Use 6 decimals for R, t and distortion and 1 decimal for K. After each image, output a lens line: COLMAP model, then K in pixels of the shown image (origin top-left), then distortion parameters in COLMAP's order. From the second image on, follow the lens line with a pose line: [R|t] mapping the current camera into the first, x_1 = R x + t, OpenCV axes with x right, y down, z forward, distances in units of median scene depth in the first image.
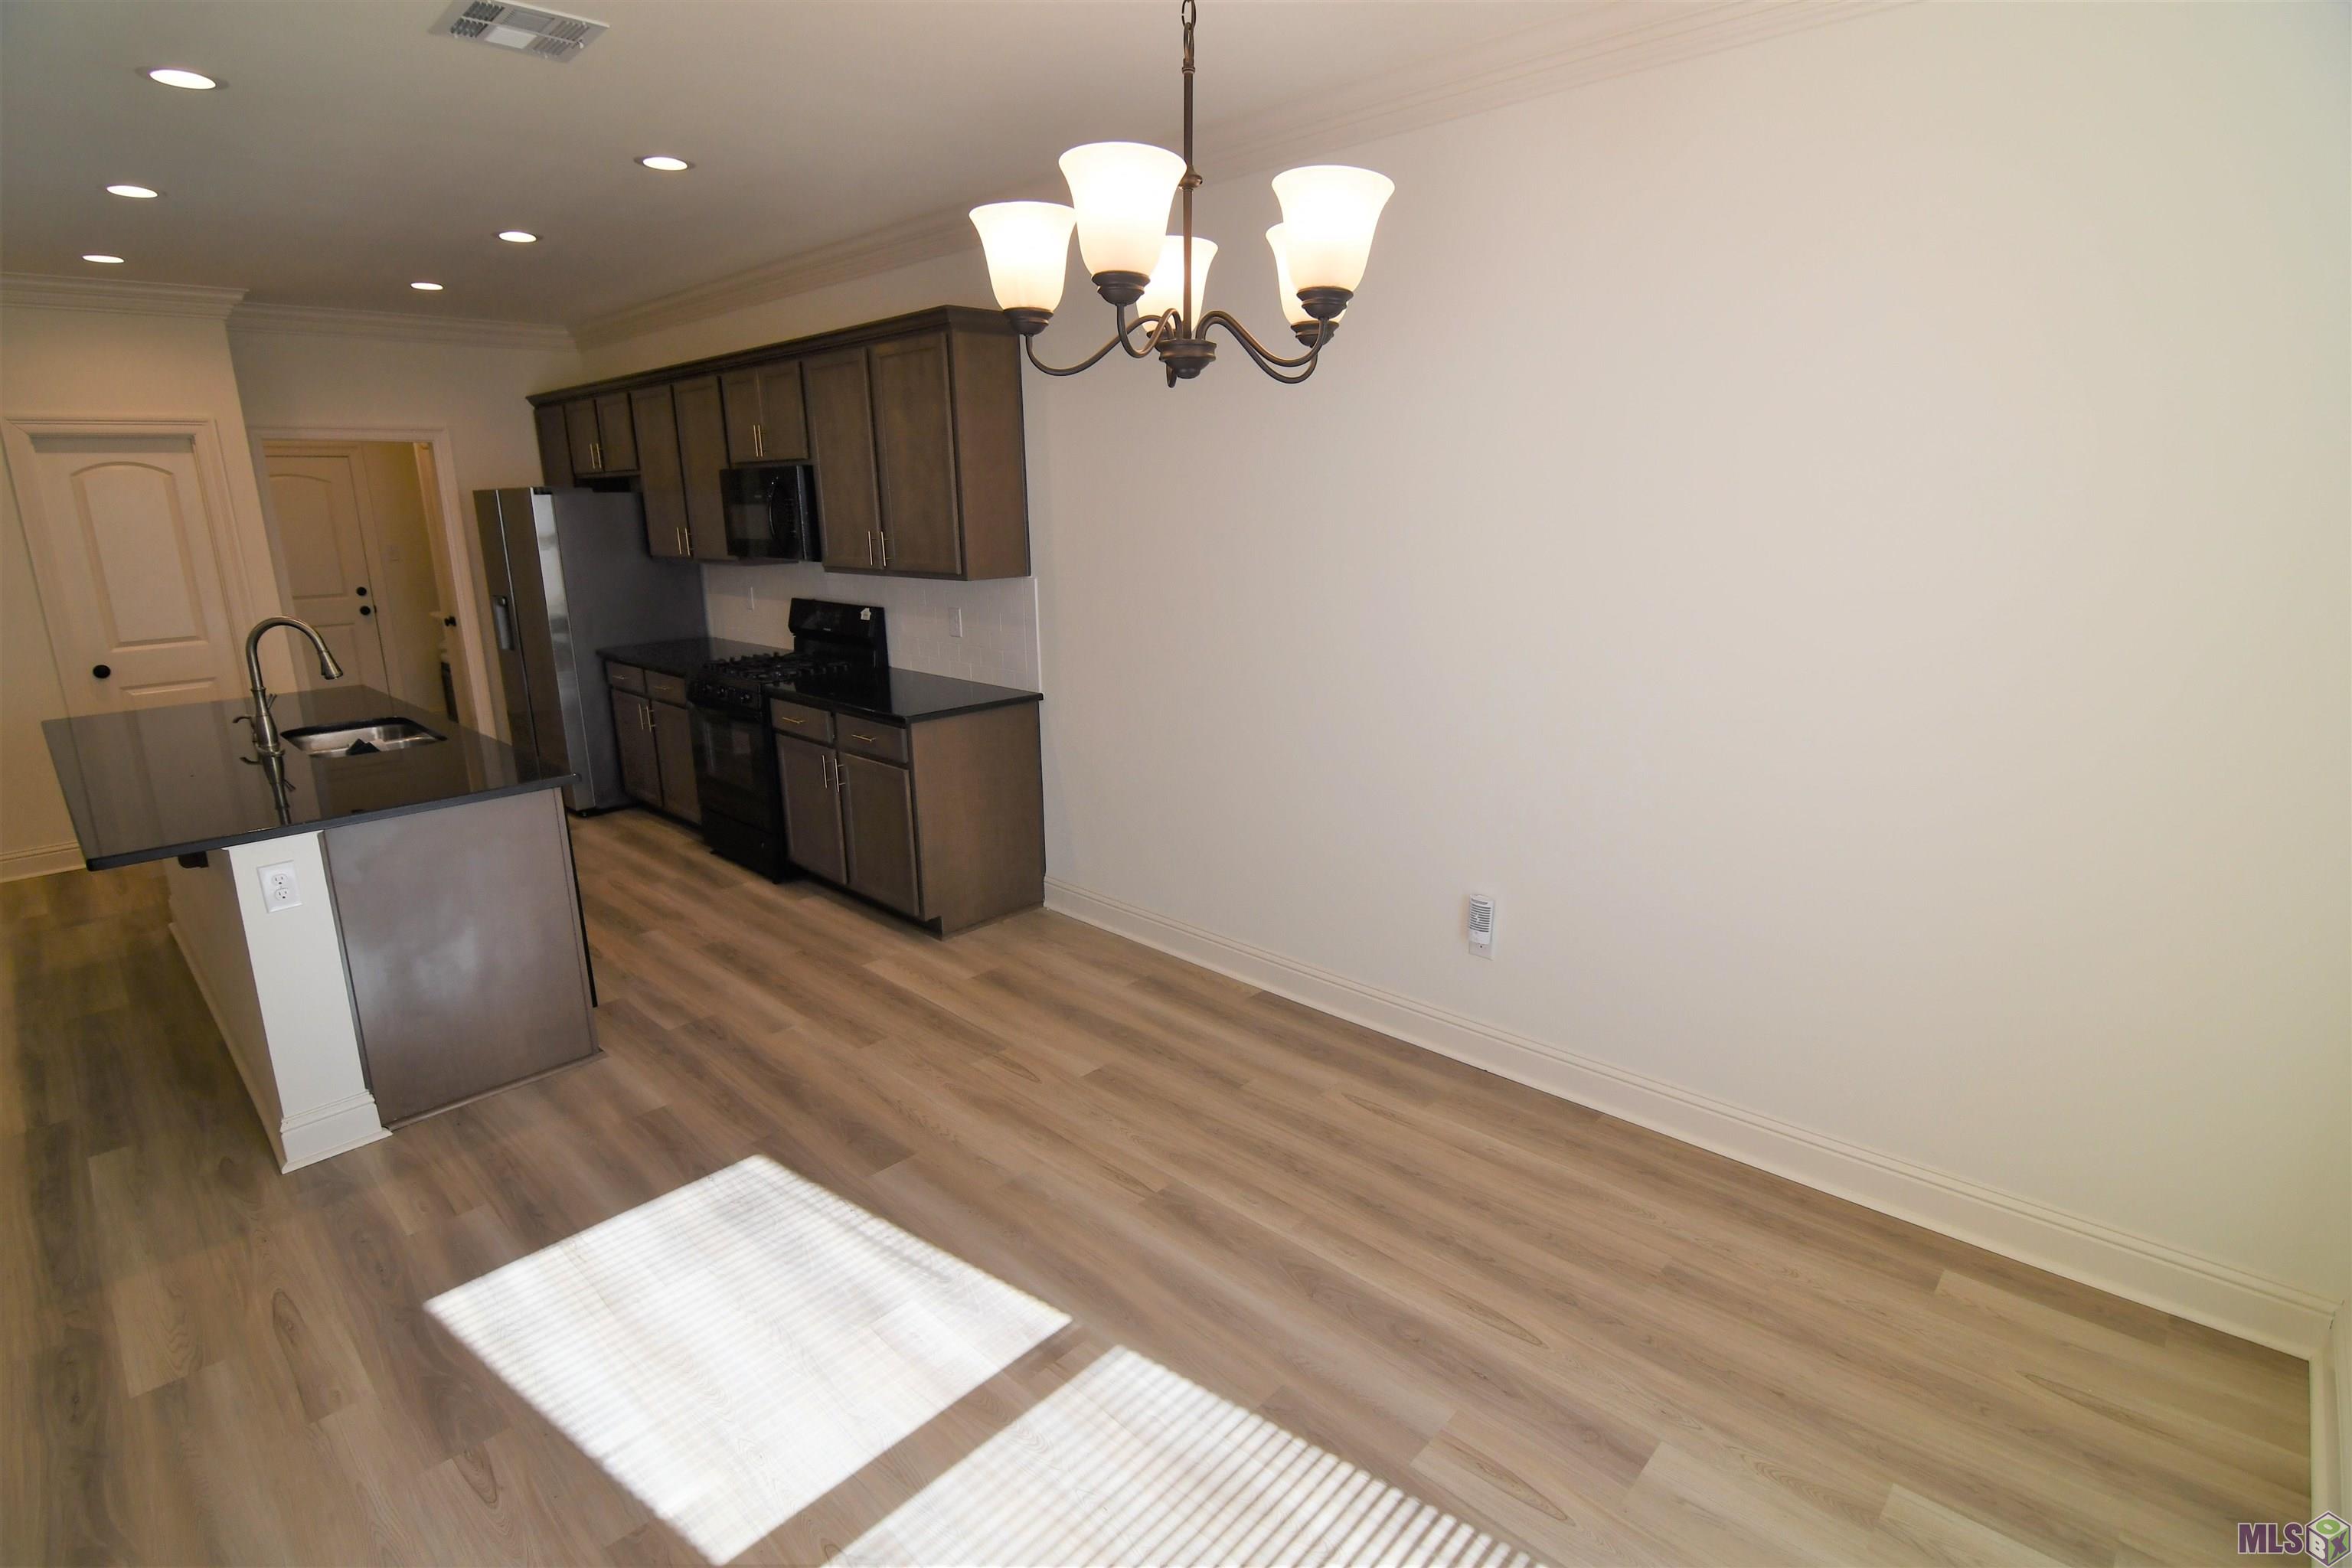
lens RADIAL K [[1124.9, 0, 1176.0], [0, 1124.9, 784.0], [0, 0, 1]] dist [-0.022974, -0.001395]
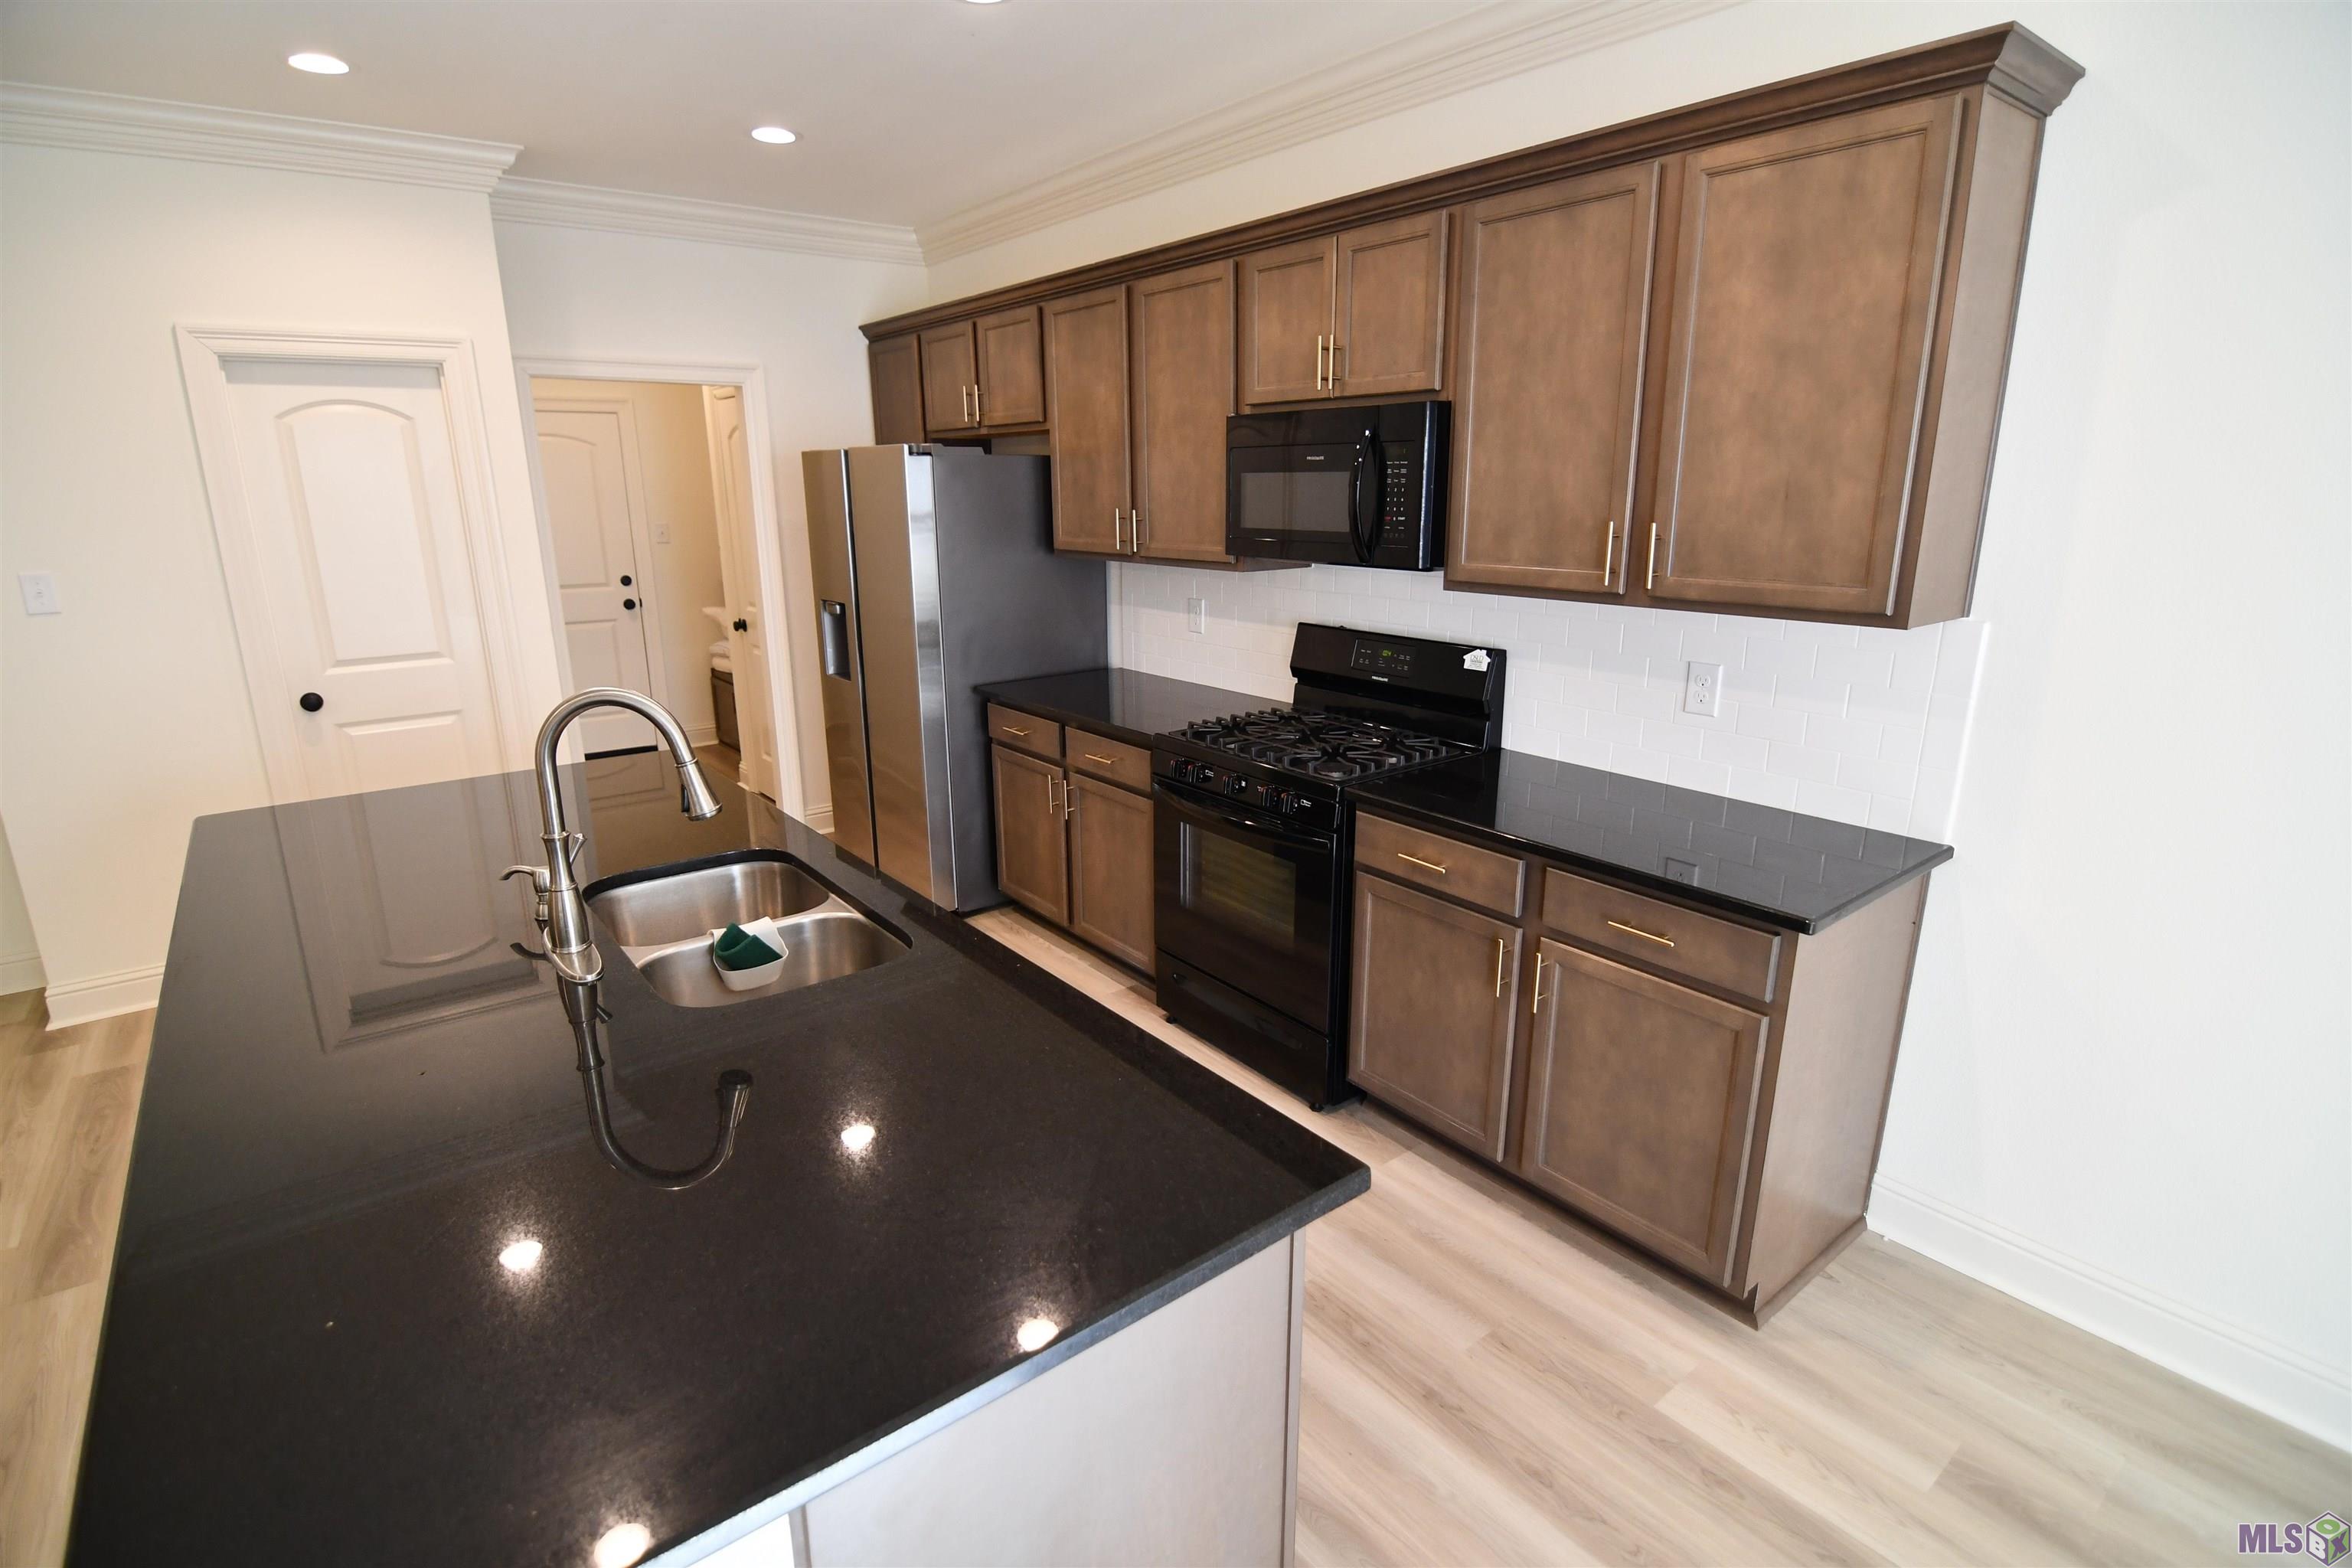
lens RADIAL K [[1134.4, 0, 1173.9], [0, 1134.4, 779.6], [0, 0, 1]] dist [-0.005486, -0.008736]
pose [[0.988789, 0.044220, -0.142620, -0.340818], [-0.043075, 0.999010, 0.011106, -0.087024], [0.142970, -0.004838, 0.989715, 0.380092]]
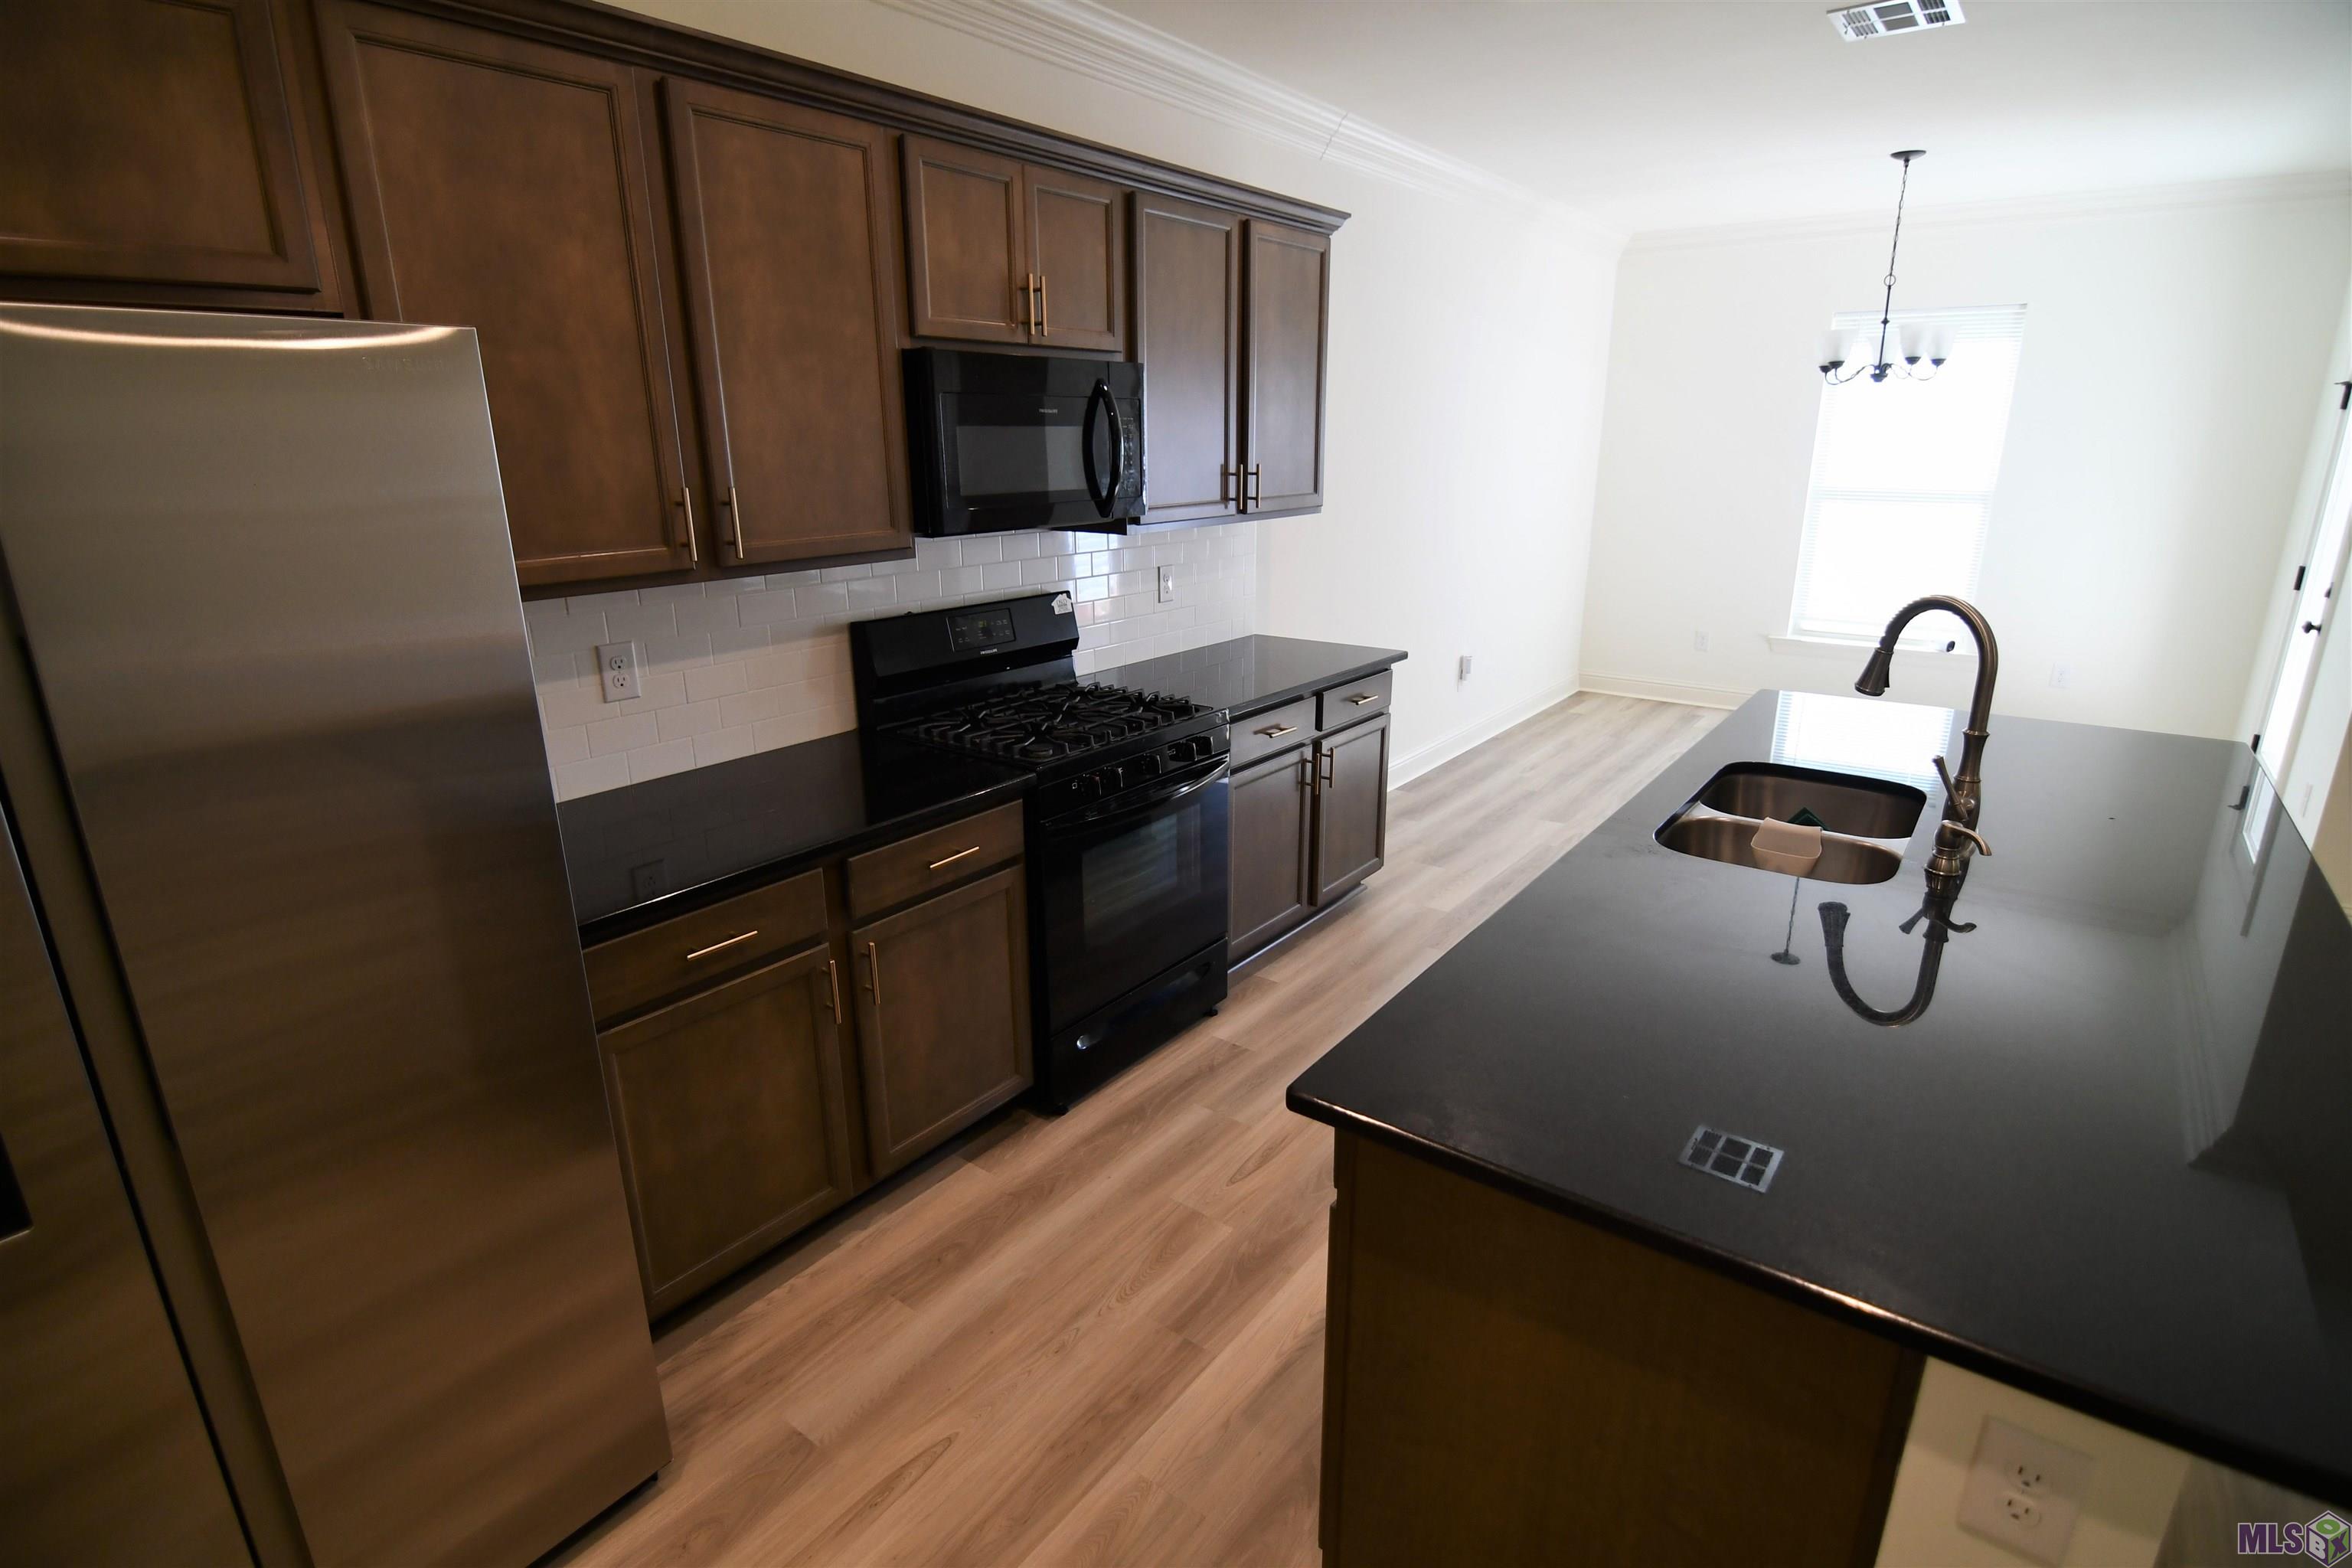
lens RADIAL K [[1134.4, 0, 1173.9], [0, 1134.4, 779.6], [0, 0, 1]] dist [-0.005486, -0.008736]
pose [[-0.105124, -0.270878, 0.956856, -0.919576], [0.260901, 0.920971, 0.289383, -0.226964], [-0.959625, 0.280066, -0.026144, 0.969840]]
